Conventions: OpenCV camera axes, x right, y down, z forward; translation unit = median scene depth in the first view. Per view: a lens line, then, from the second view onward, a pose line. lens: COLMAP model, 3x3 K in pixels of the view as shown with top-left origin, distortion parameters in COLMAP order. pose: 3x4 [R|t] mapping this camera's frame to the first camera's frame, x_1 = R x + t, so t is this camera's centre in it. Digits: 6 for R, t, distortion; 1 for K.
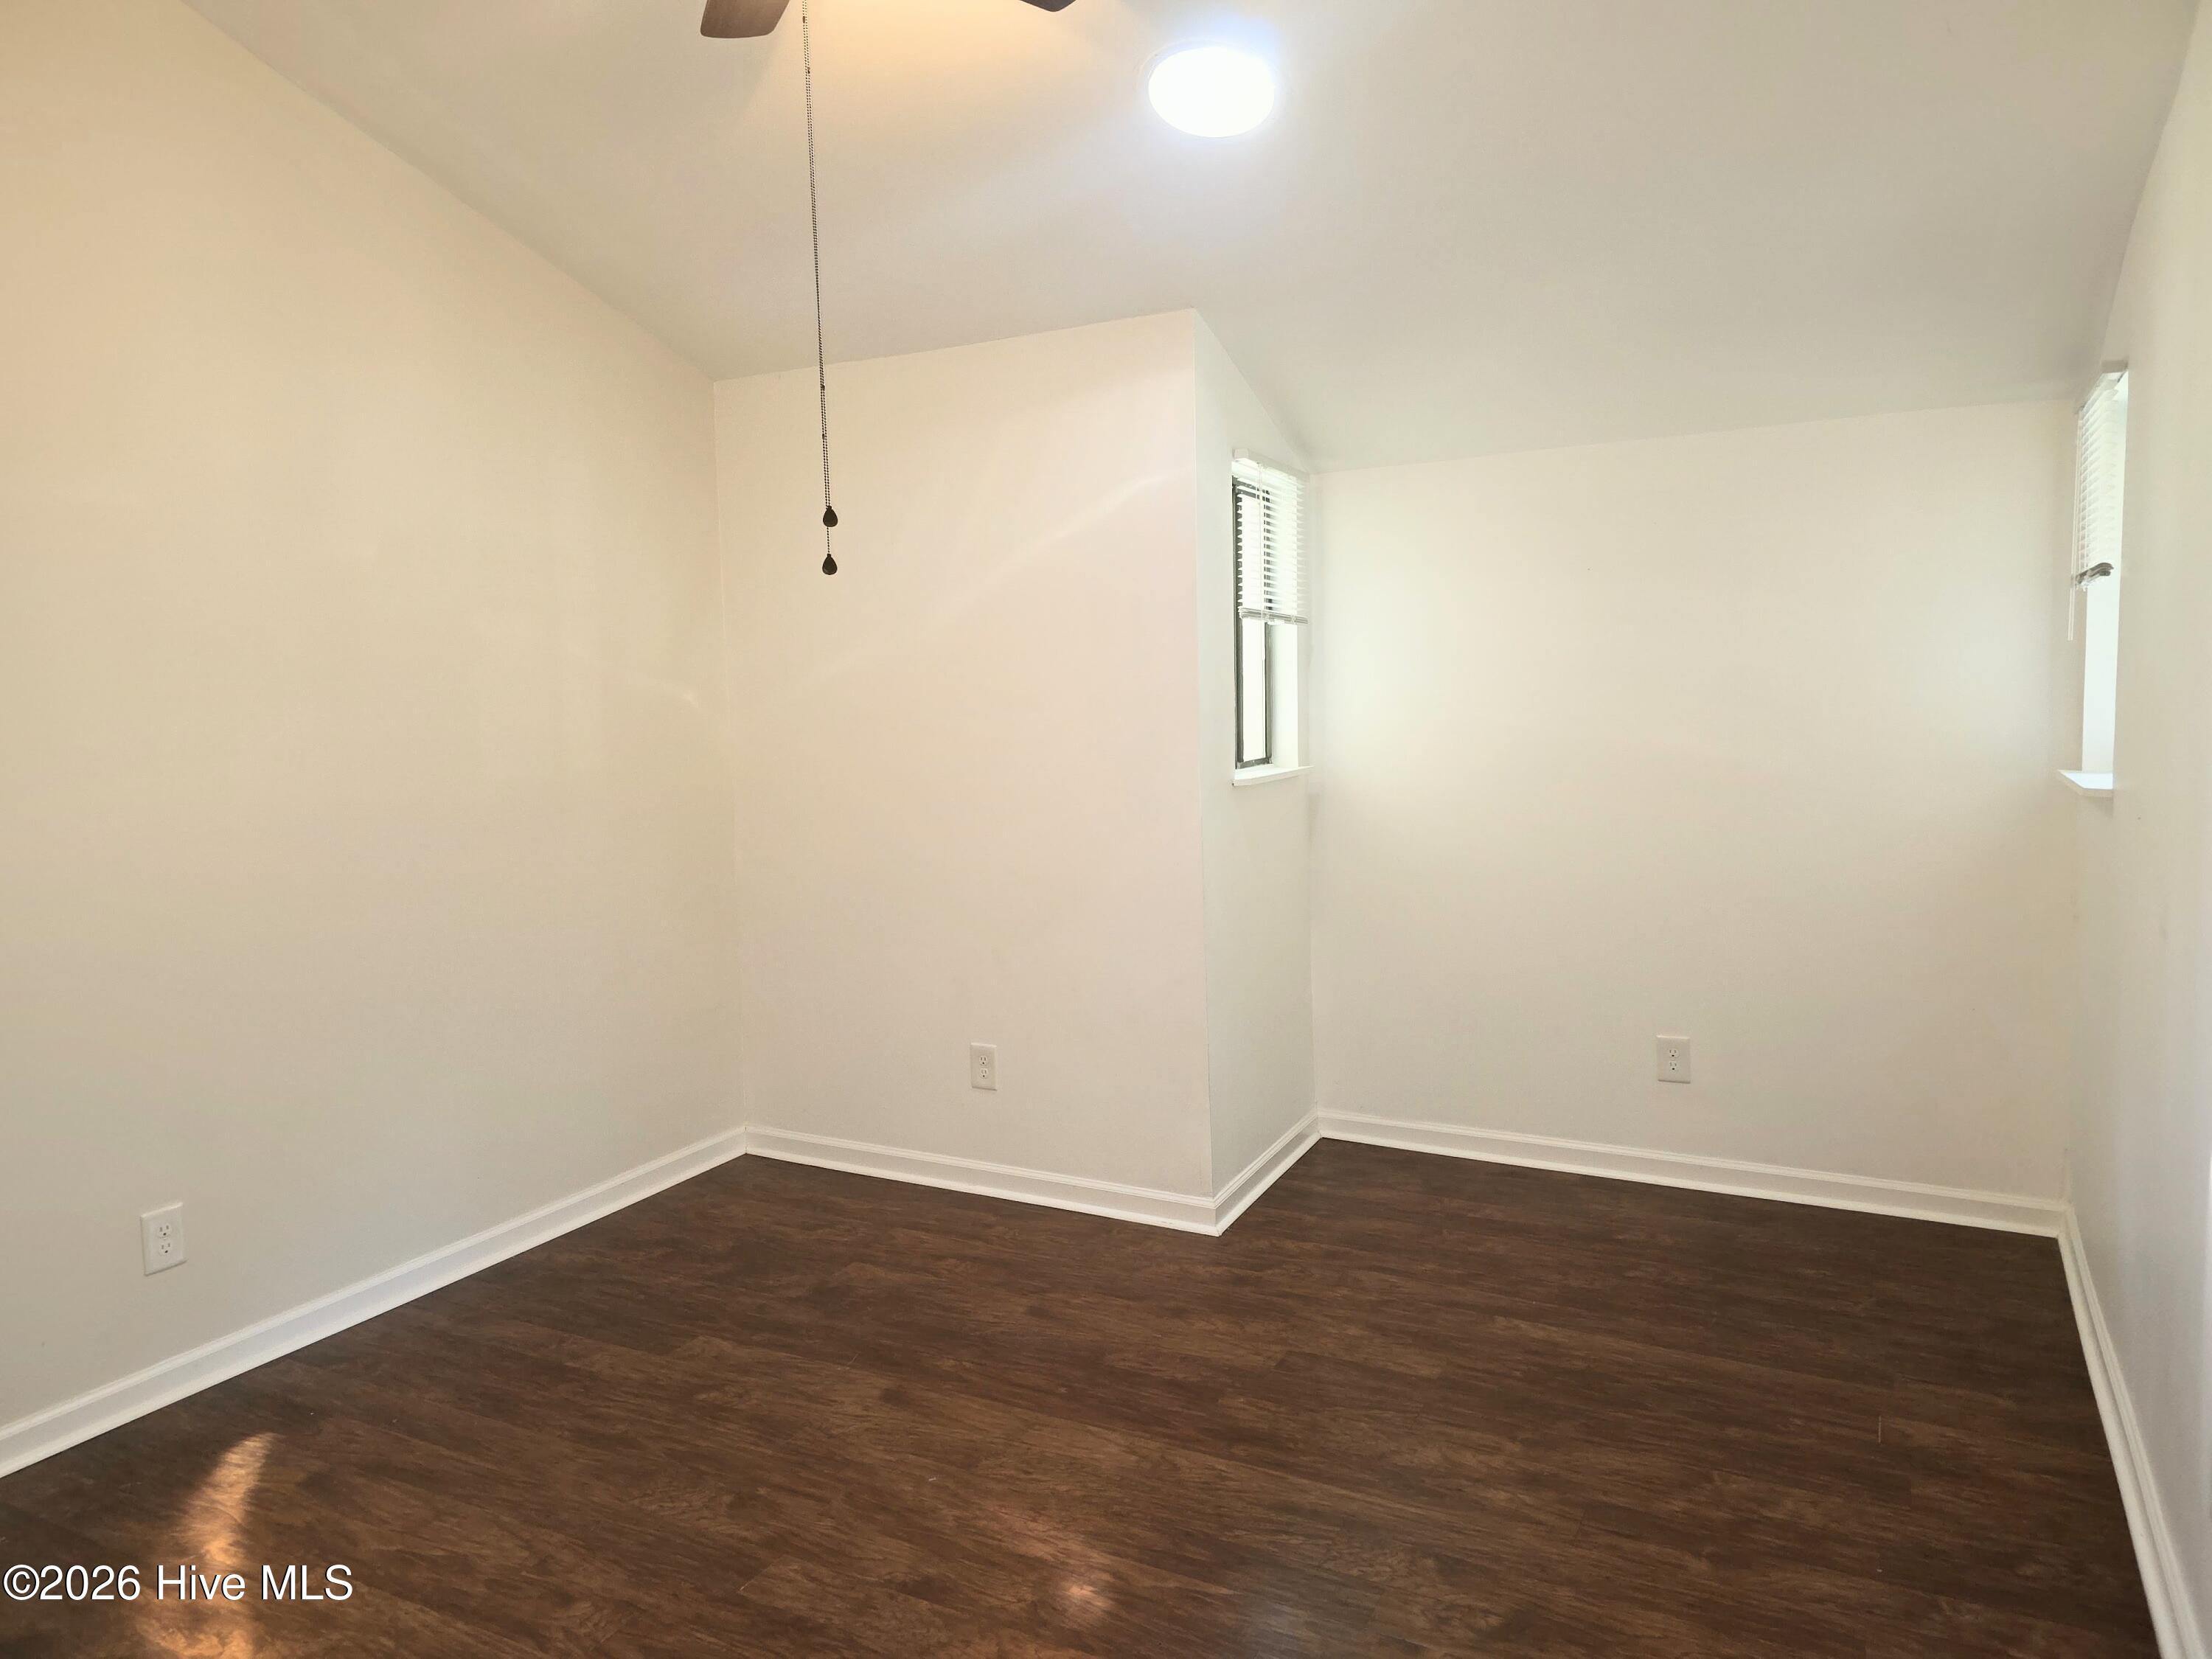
lens RADIAL K [[1484.7, 0, 1106.3], [0, 1484.7, 820.2], [0, 0, 1]] dist [0.055159, -0.054728]
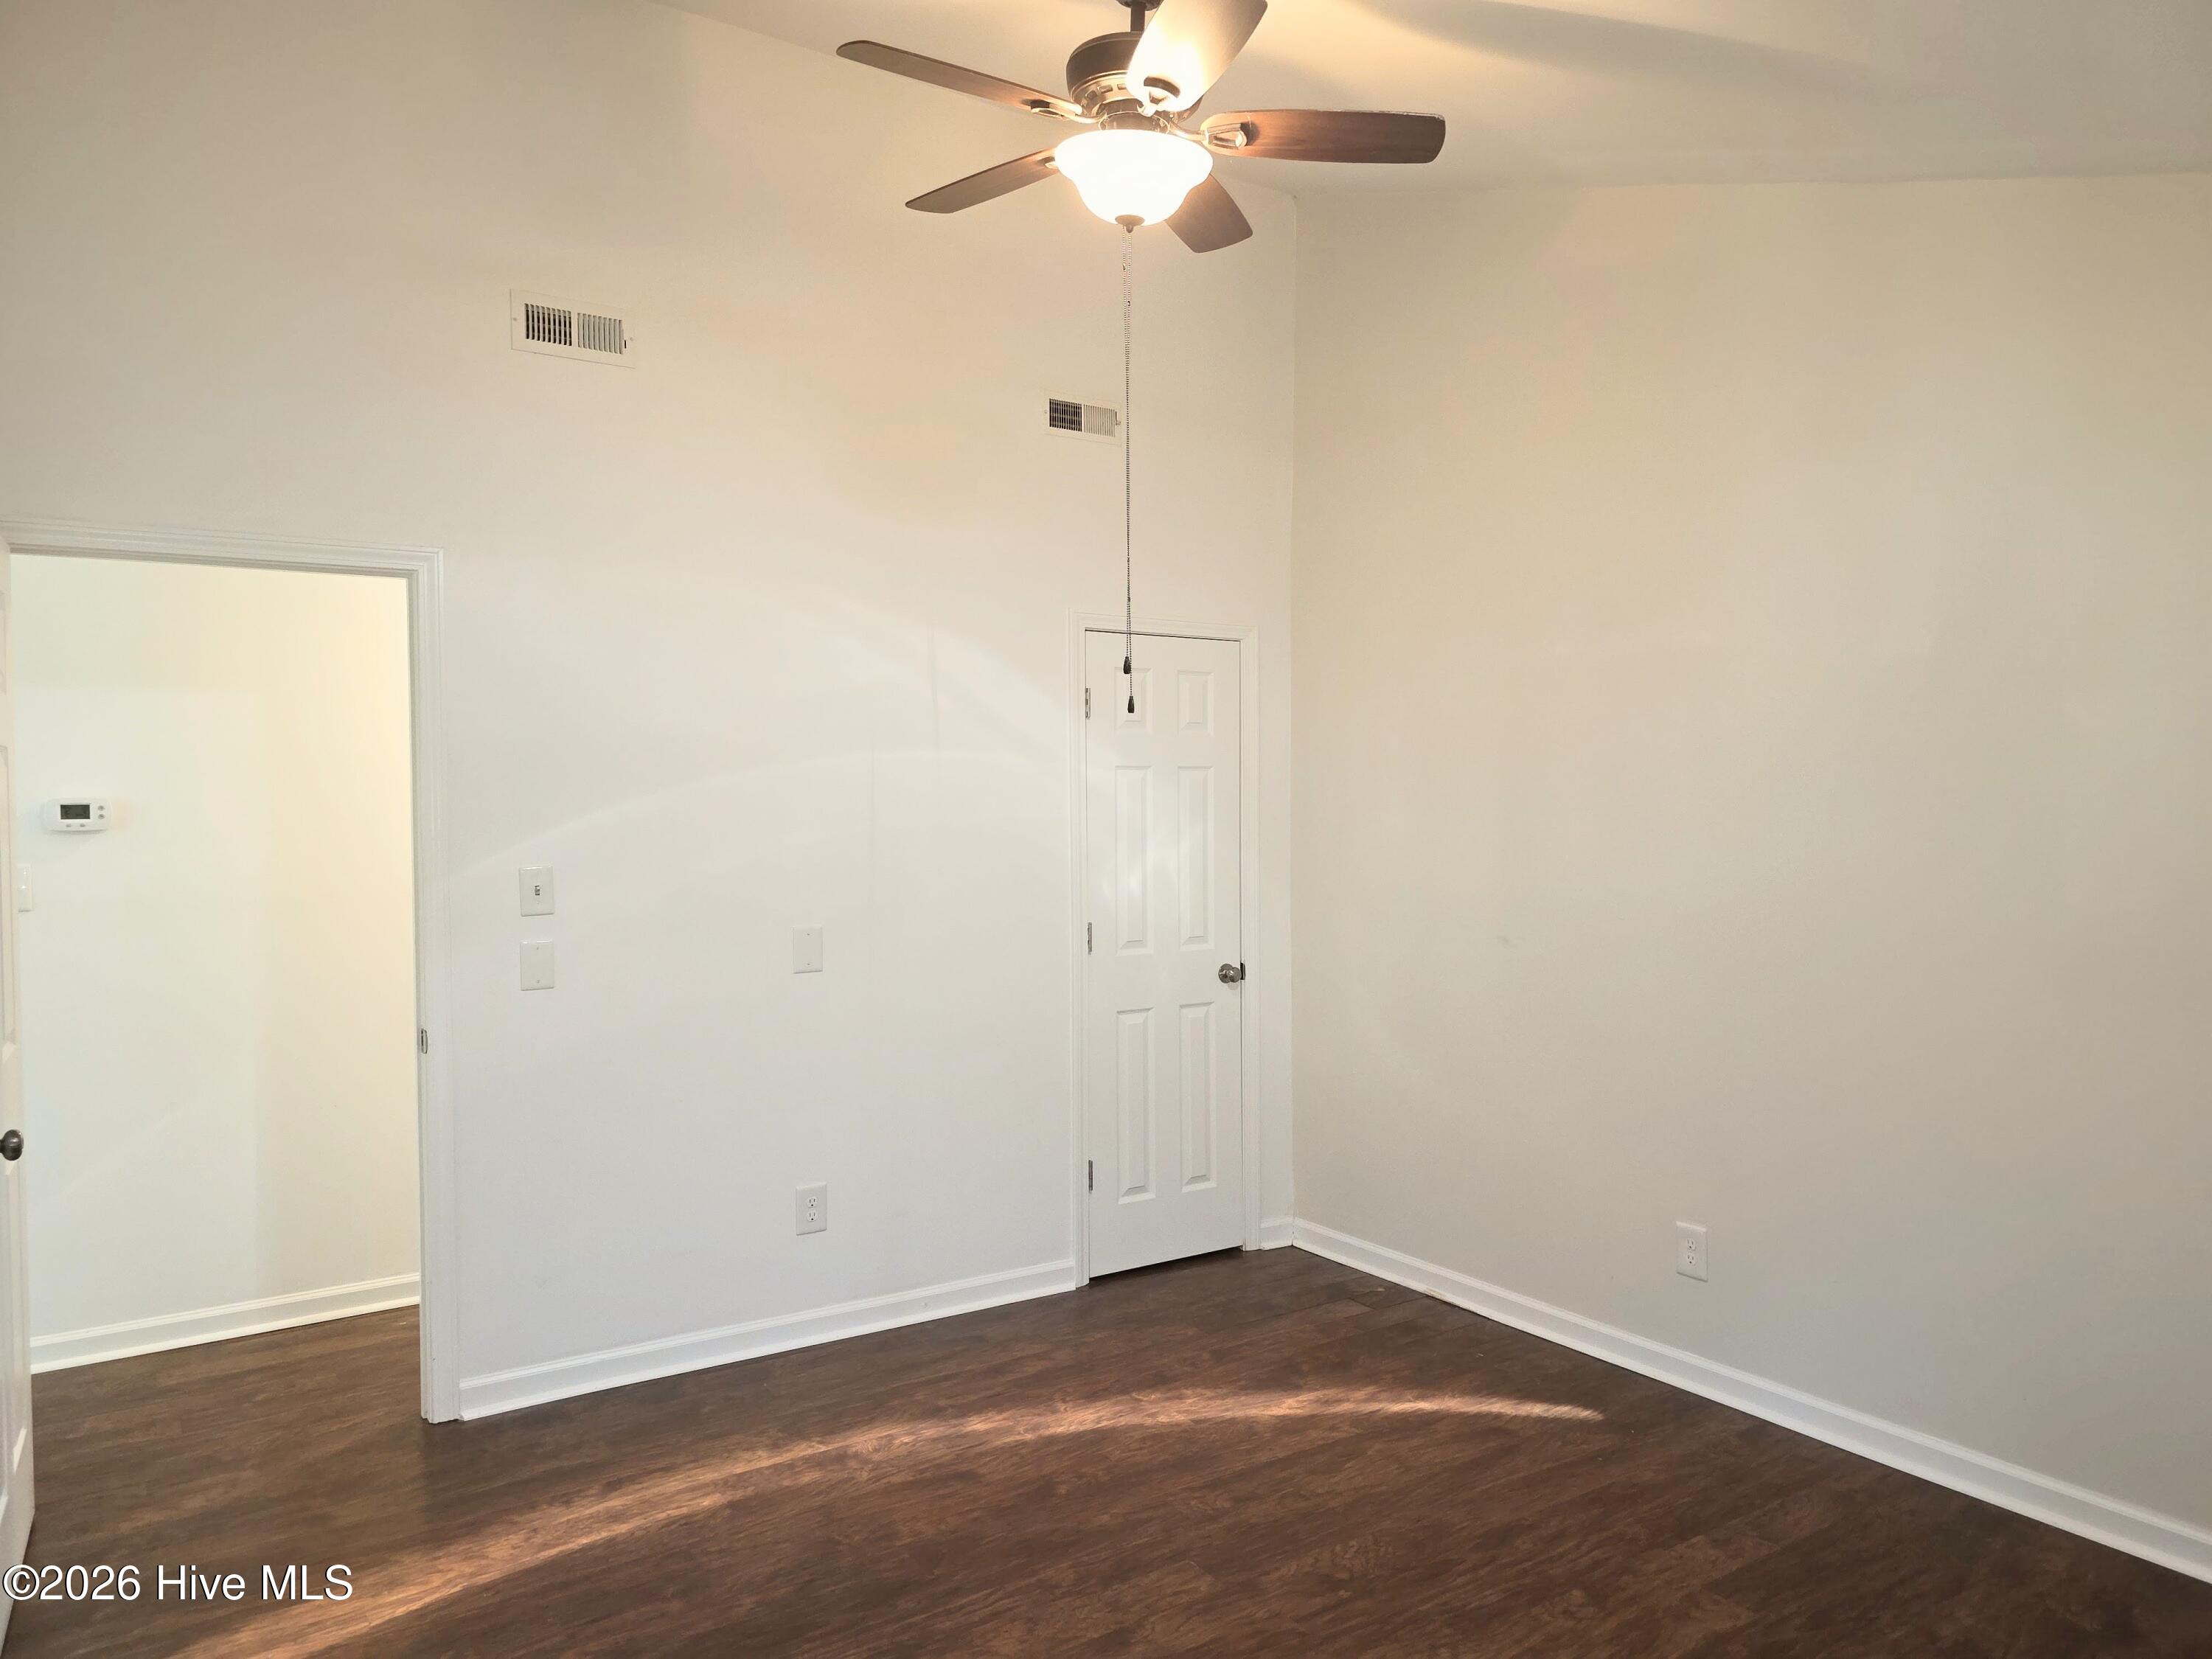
lens RADIAL K [[1484.7, 0, 1106.3], [0, 1484.7, 820.2], [0, 0, 1]] dist [0.055159, -0.054728]
pose [[-0.479378, 0.036032, -0.876869, 0.699180], [-0.065580, 0.994893, 0.076734, -0.136879], [0.875155, 0.094290, -0.474567, 1.255215]]
